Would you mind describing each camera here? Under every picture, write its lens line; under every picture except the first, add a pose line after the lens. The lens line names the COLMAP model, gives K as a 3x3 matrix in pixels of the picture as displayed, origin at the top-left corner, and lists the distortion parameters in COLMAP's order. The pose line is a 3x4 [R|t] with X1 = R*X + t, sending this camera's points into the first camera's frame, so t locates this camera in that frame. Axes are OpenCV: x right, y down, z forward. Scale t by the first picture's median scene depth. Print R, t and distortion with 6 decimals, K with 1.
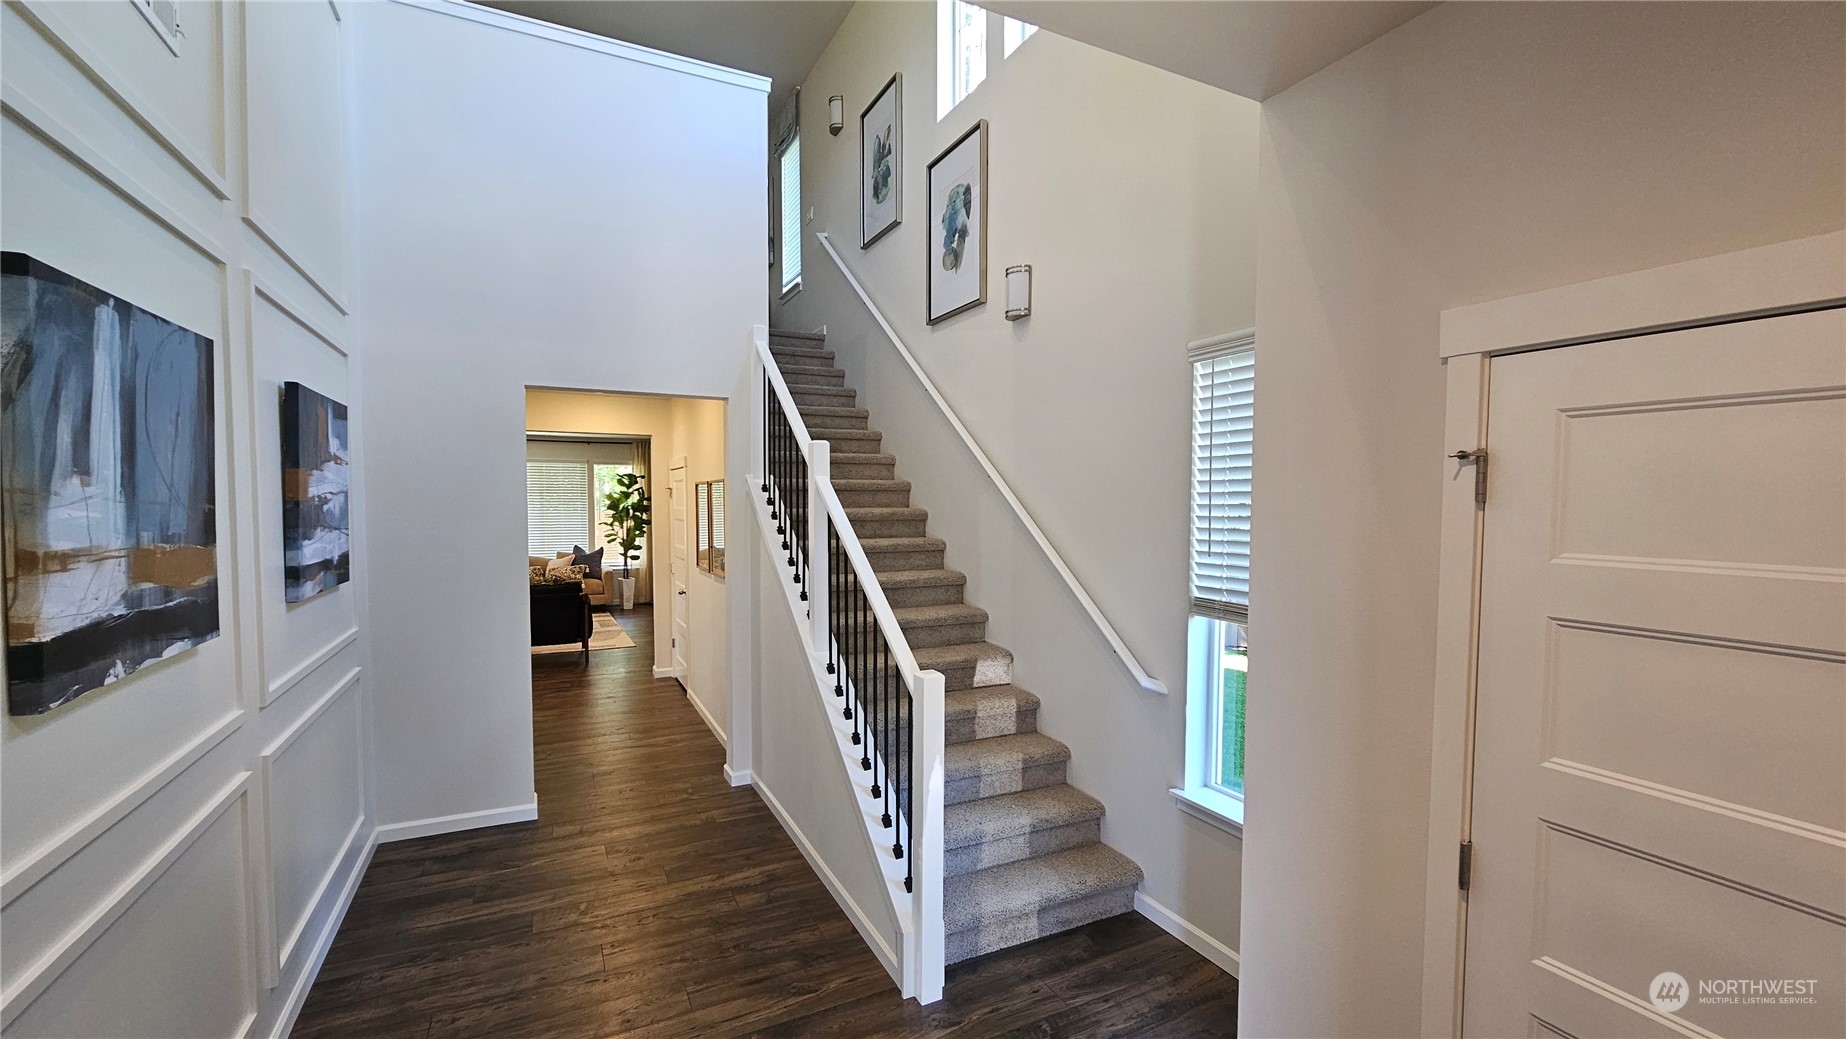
lens RADIAL K [[754.0, 0, 920.6], [0, 754.0, 525.9], [0, 0, 1]] dist [-0.001493, -0.000011]
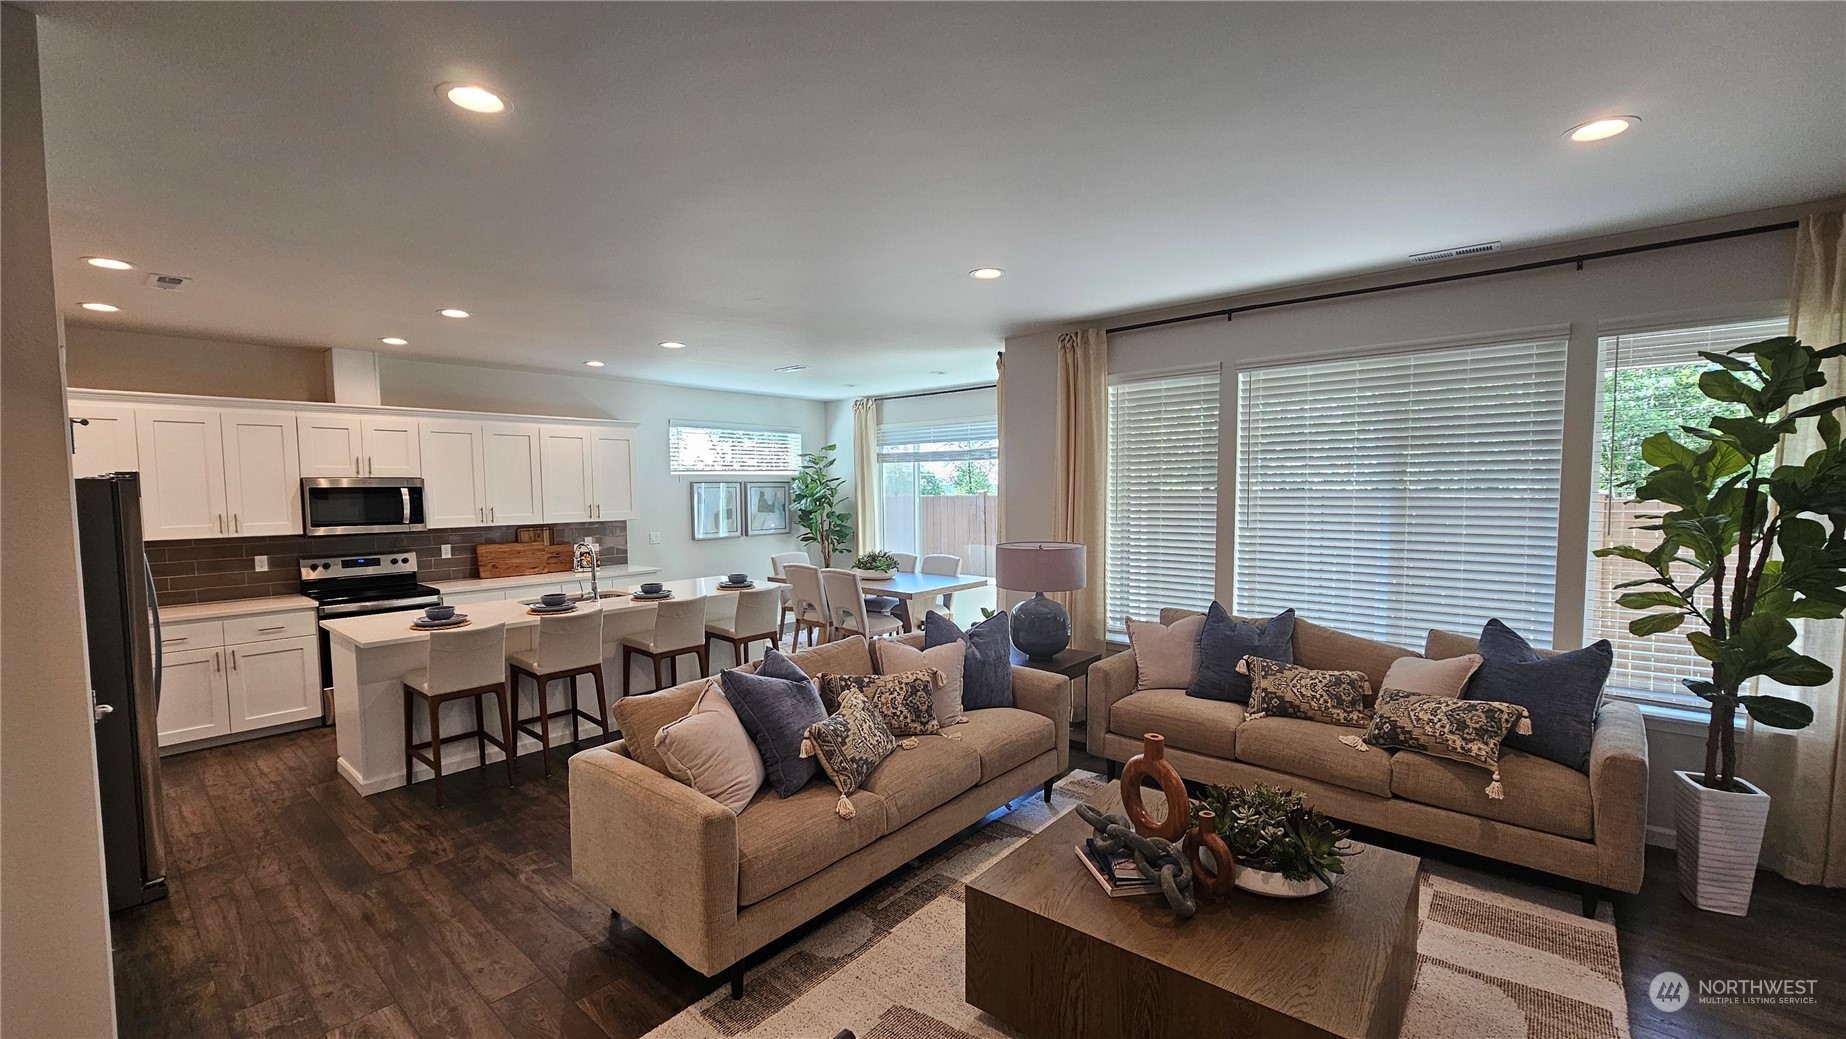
lens RADIAL K [[754.0, 0, 923.1], [0, 754.0, 529.5], [0, 0, 1]] dist [-0.001493, -0.000011]
pose [[0.357242, 0.055515, -0.932361, -0.263483], [-0.022241, 0.998455, 0.050929, -0.018313], [0.933747, 0.002543, 0.357924, 0.679282]]
